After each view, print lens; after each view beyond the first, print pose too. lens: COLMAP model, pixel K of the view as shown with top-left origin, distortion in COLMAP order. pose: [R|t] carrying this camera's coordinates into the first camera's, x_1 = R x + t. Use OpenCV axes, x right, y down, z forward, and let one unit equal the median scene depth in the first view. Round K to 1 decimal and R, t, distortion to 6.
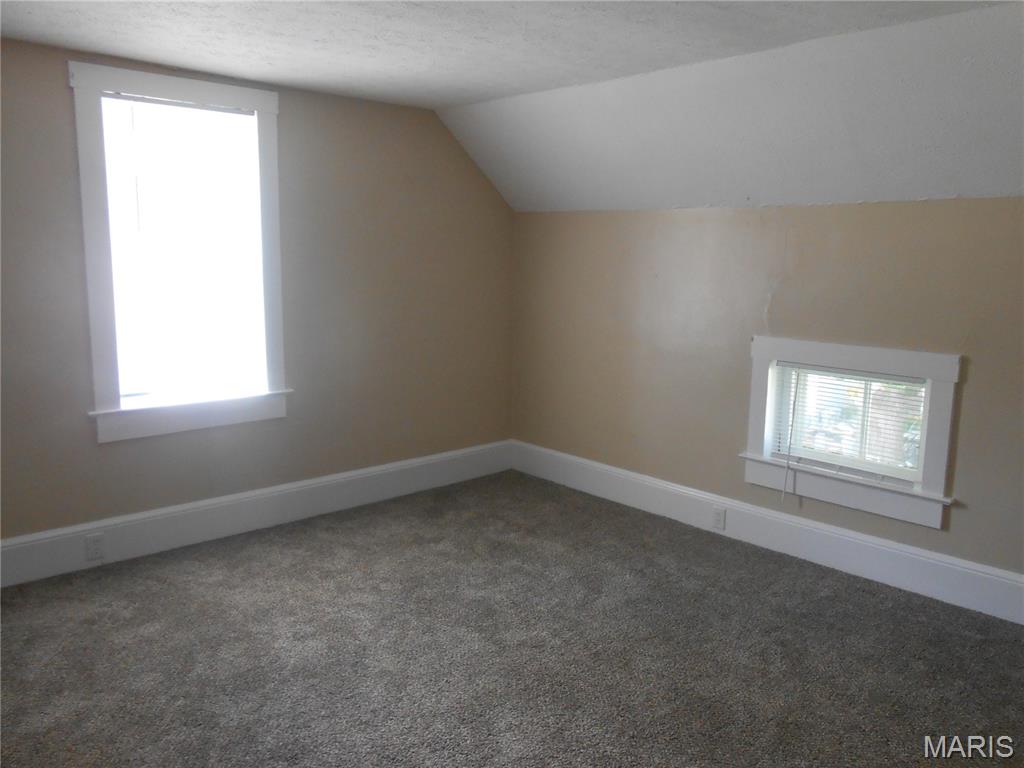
lens RADIAL K [[786.9, 0, 513.6], [0, 786.9, 382.8], [0, 0, 1]] dist [-0.031031, 0.042366]
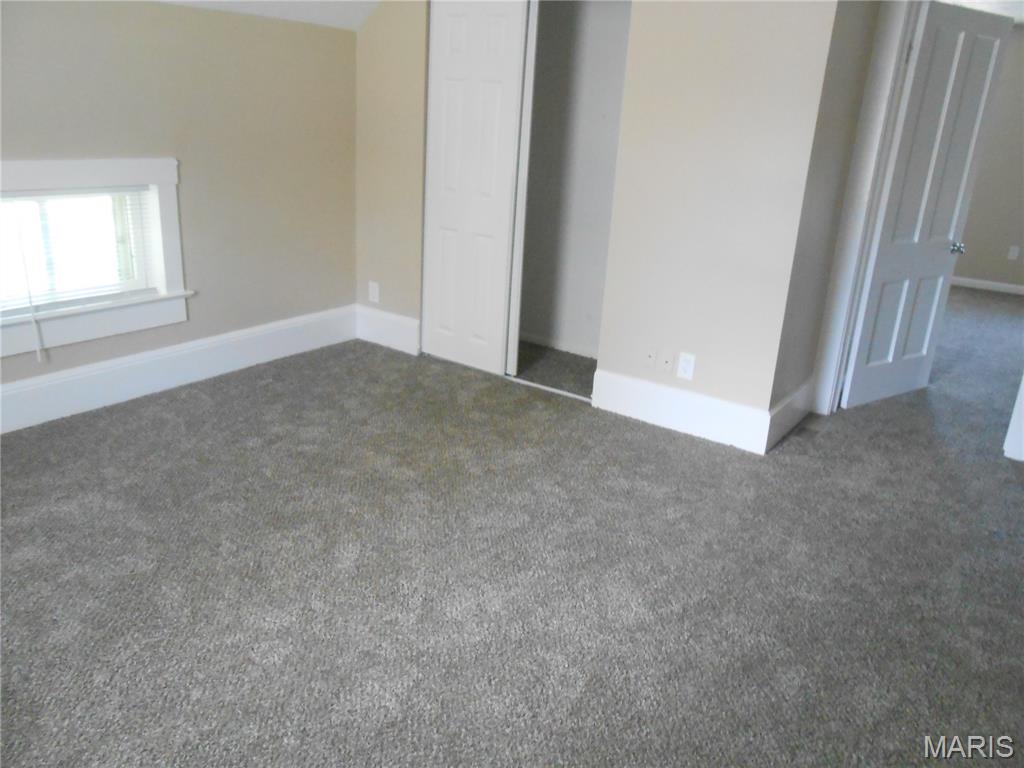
lens RADIAL K [[786.9, 0, 512.1], [0, 786.9, 384.0], [0, 0, 1]] dist [-0.031031, 0.042366]
pose [[-0.214170, -0.334730, 0.917653, -0.595673], [0.109288, 0.925341, 0.363042, -0.082234], [-0.970663, 0.178041, -0.161599, 0.727021]]
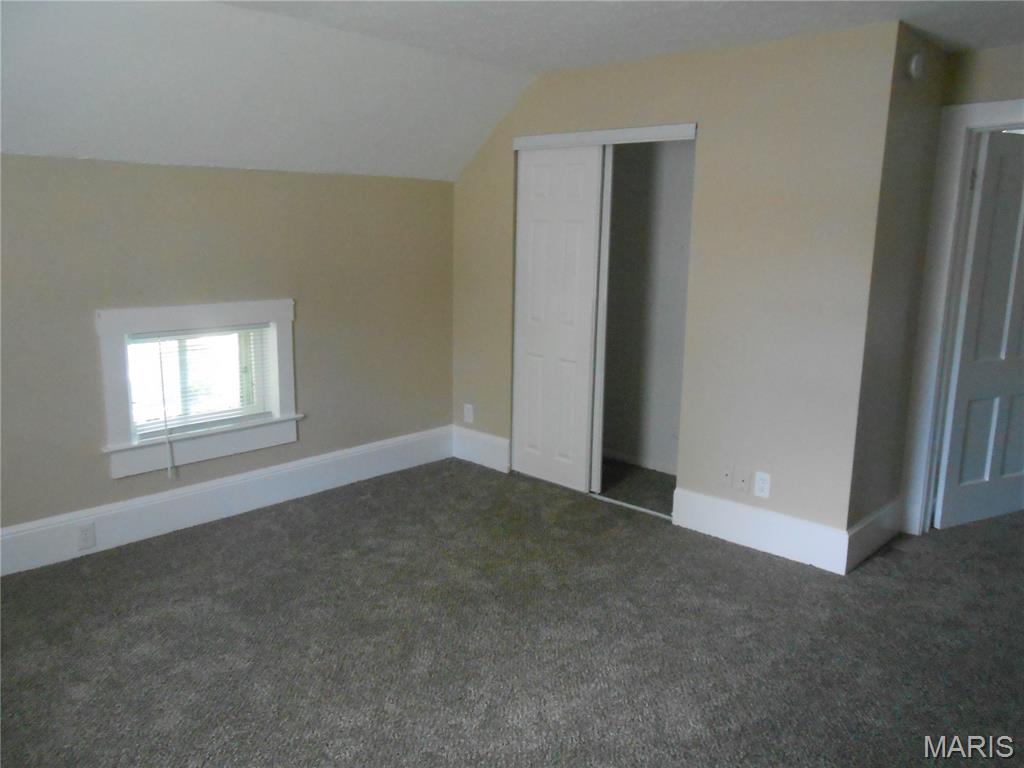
lens RADIAL K [[786.9, 0, 513.3], [0, 786.9, 383.1], [0, 0, 1]] dist [-0.031031, 0.042366]
pose [[-0.079344, -0.192651, 0.978054, -0.662169], [0.152032, 0.967331, 0.202873, -0.098536], [-0.985186, 0.164792, -0.047463, 0.688072]]
